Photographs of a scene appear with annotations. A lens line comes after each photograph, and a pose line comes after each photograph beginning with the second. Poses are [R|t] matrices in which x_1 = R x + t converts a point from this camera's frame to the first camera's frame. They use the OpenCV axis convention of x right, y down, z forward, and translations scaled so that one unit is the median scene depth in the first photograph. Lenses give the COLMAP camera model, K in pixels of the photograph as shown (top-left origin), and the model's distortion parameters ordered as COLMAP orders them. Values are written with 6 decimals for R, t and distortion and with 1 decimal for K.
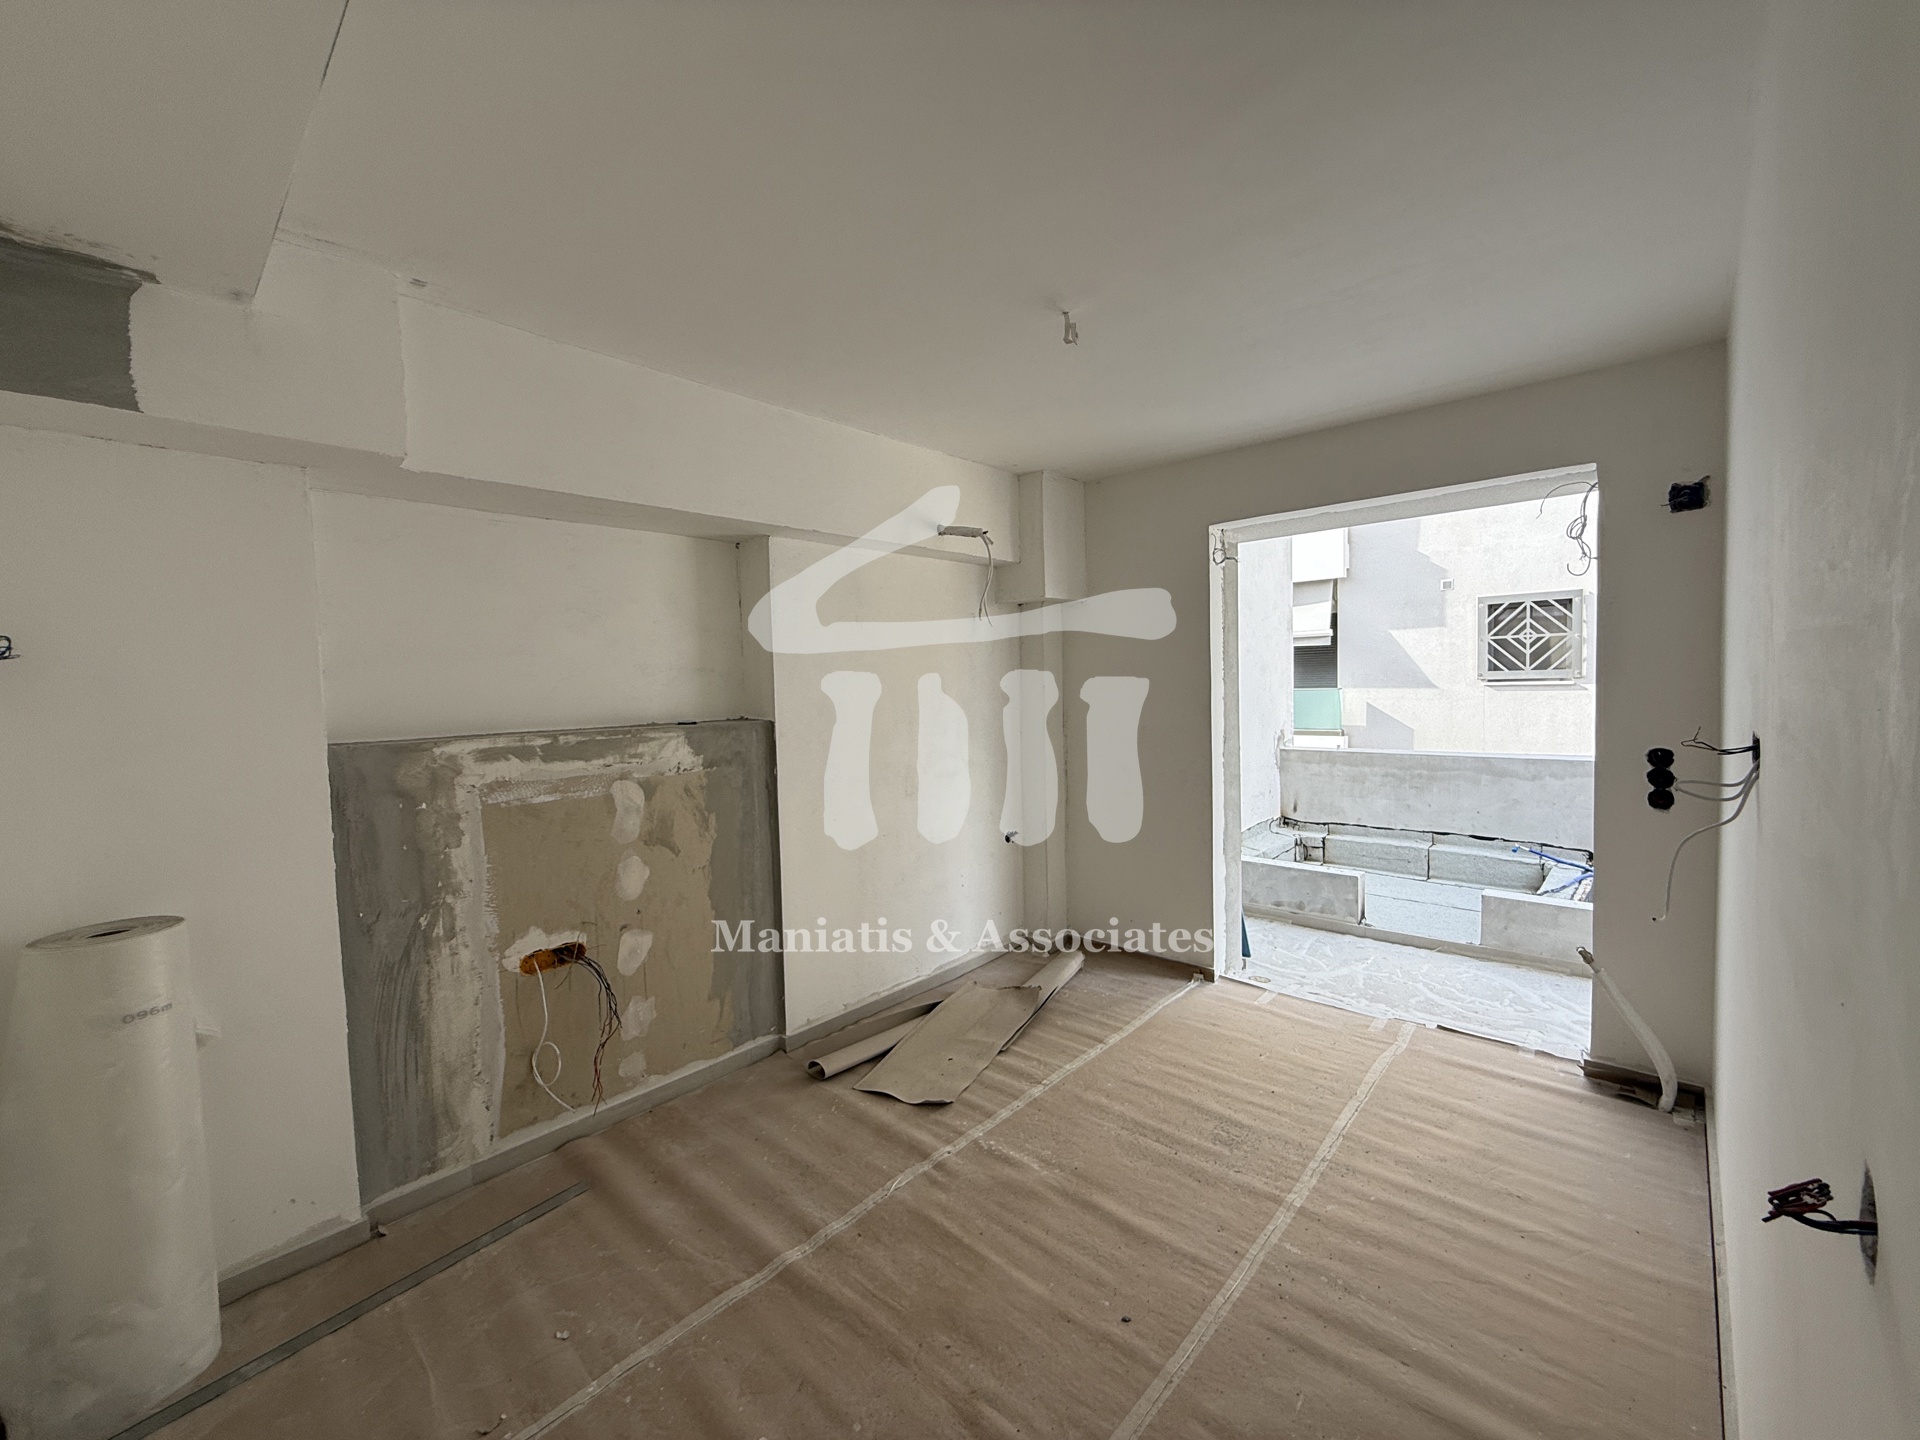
lens RADIAL K [[761.9, 0, 954.0], [0, 761.9, 717.4], [0, 0, 1]] dist [-0.000573, 0.000089]
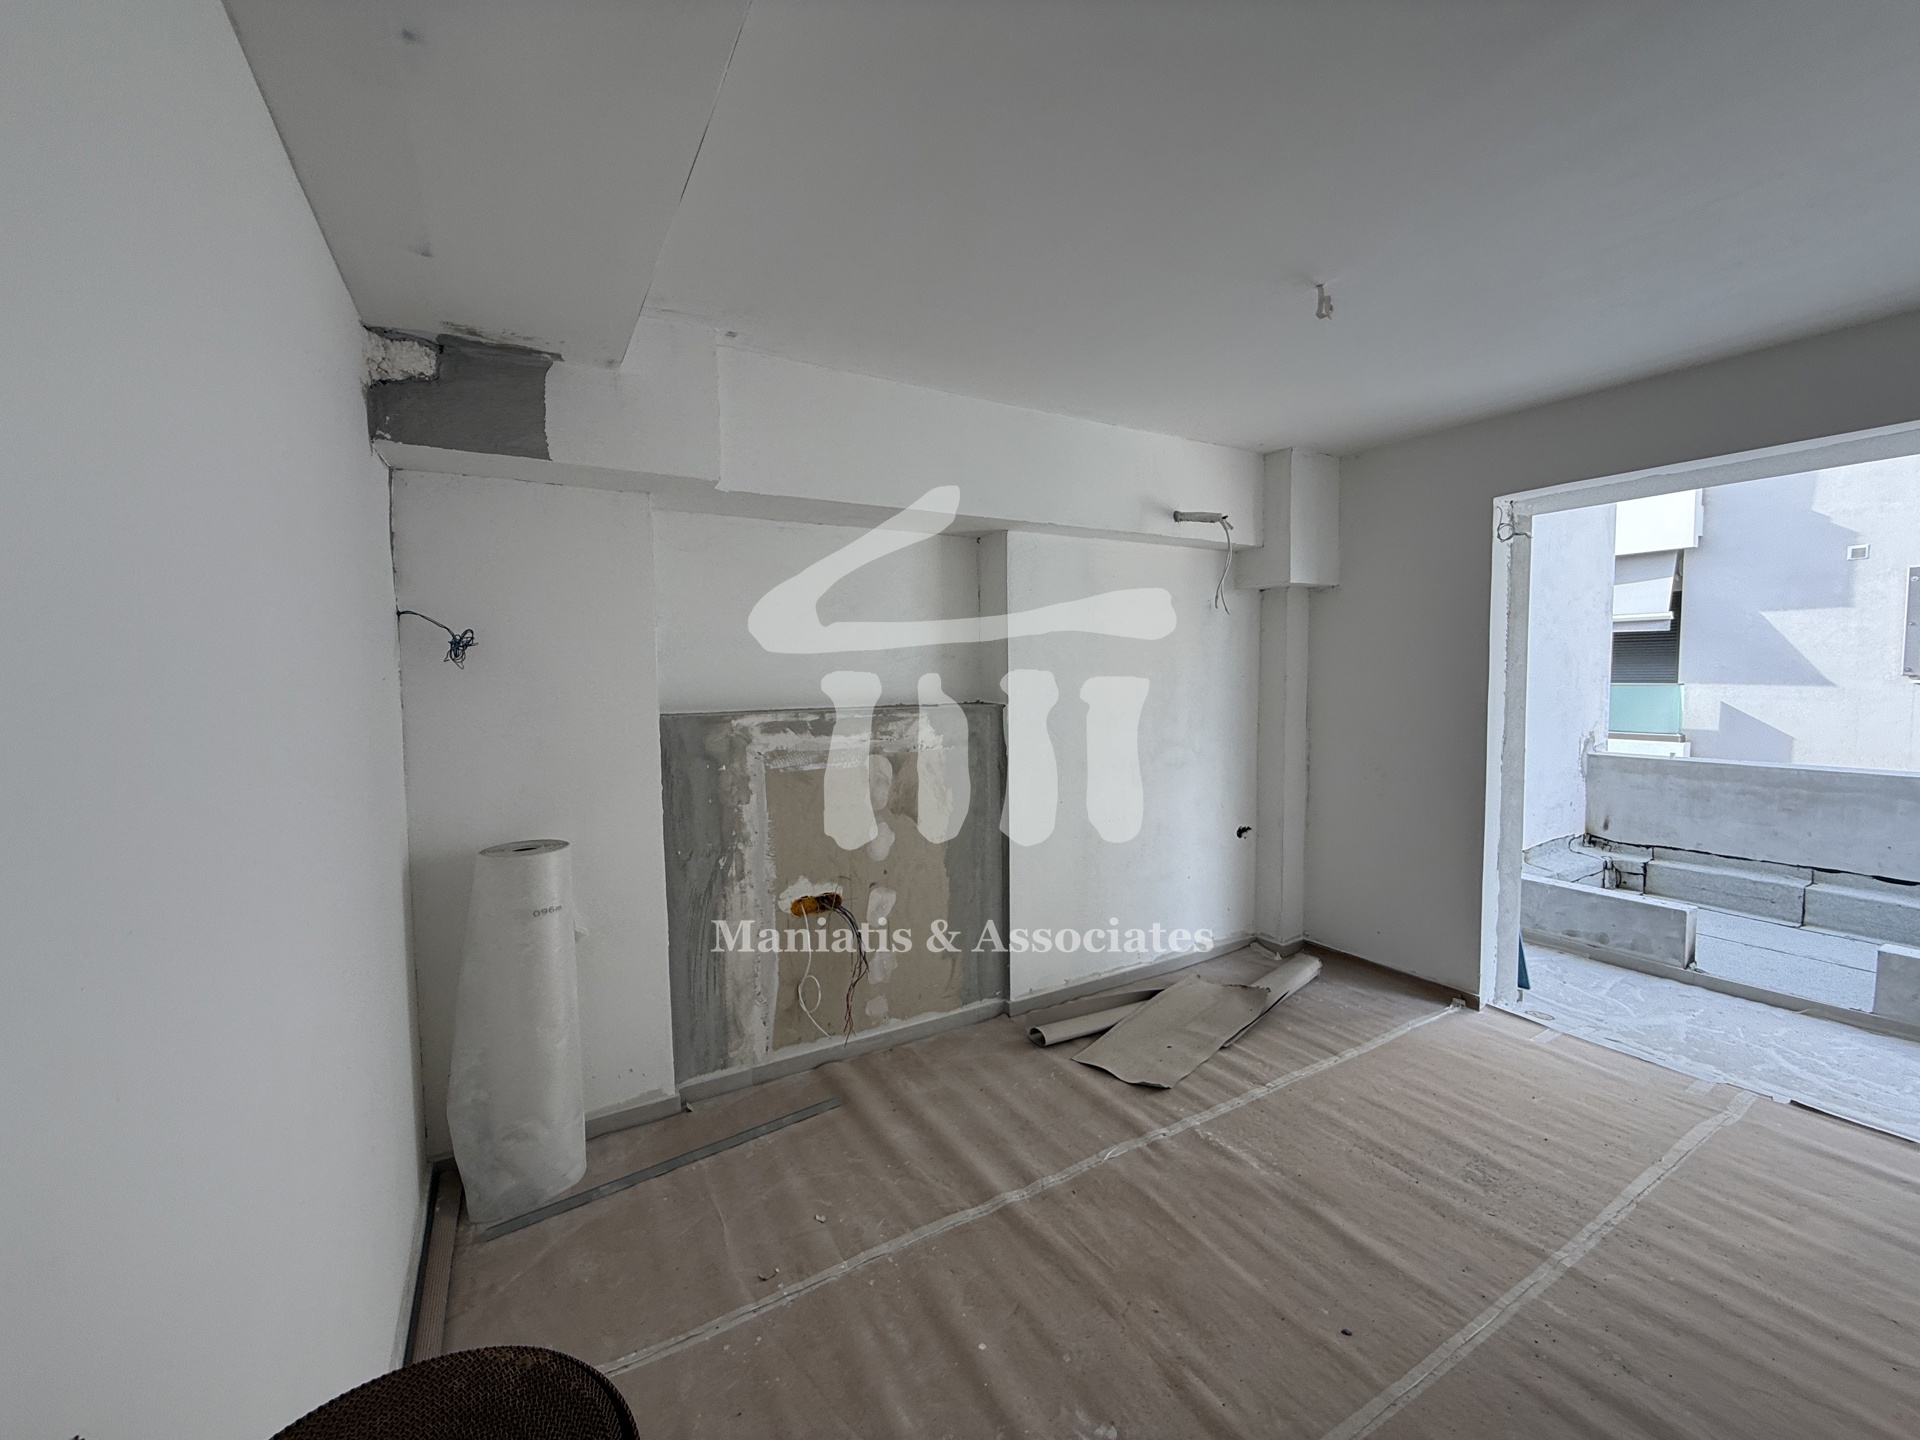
lens RADIAL K [[761.9, 0, 954.6], [0, 761.9, 717.8], [0, 0, 1]] dist [-0.000573, 0.000089]
pose [[0.955854, 0.032159, -0.292078, 0.004382], [-0.026393, 0.999372, 0.023660, -0.001242], [0.292656, -0.014907, 0.956102, -0.041227]]
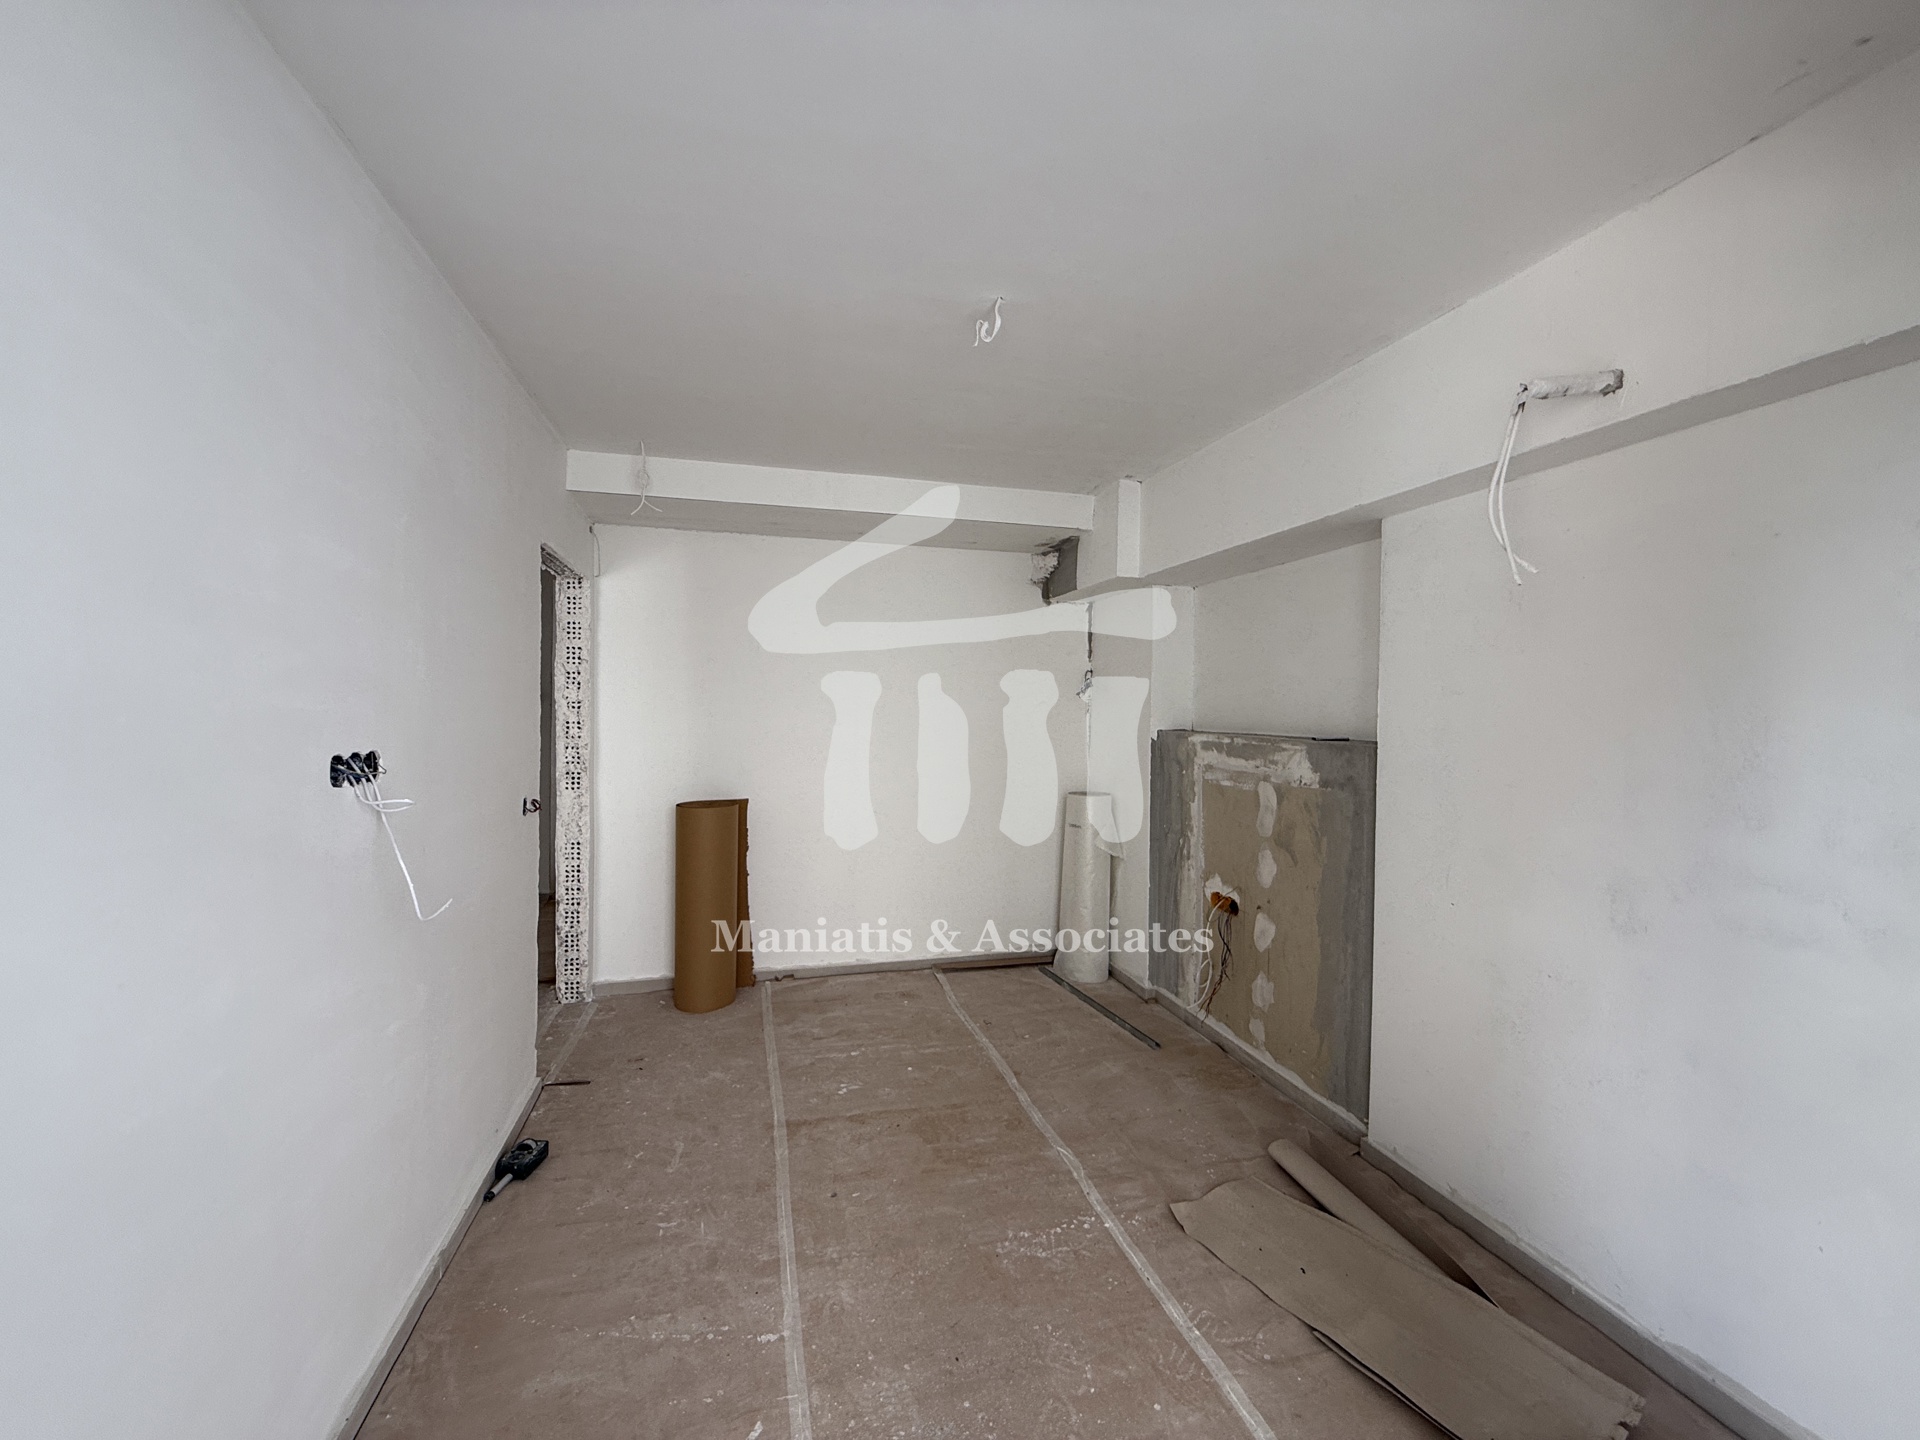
lens RADIAL K [[761.9, 0, 946.0], [0, 761.9, 707.0], [0, 0, 1]] dist [-0.000573, 0.000089]
pose [[-0.528017, 0.024828, -0.848871, 0.804139], [-0.031219, 0.998329, 0.048618, -0.072131], [0.848660, 0.052172, -0.526360, 1.198461]]
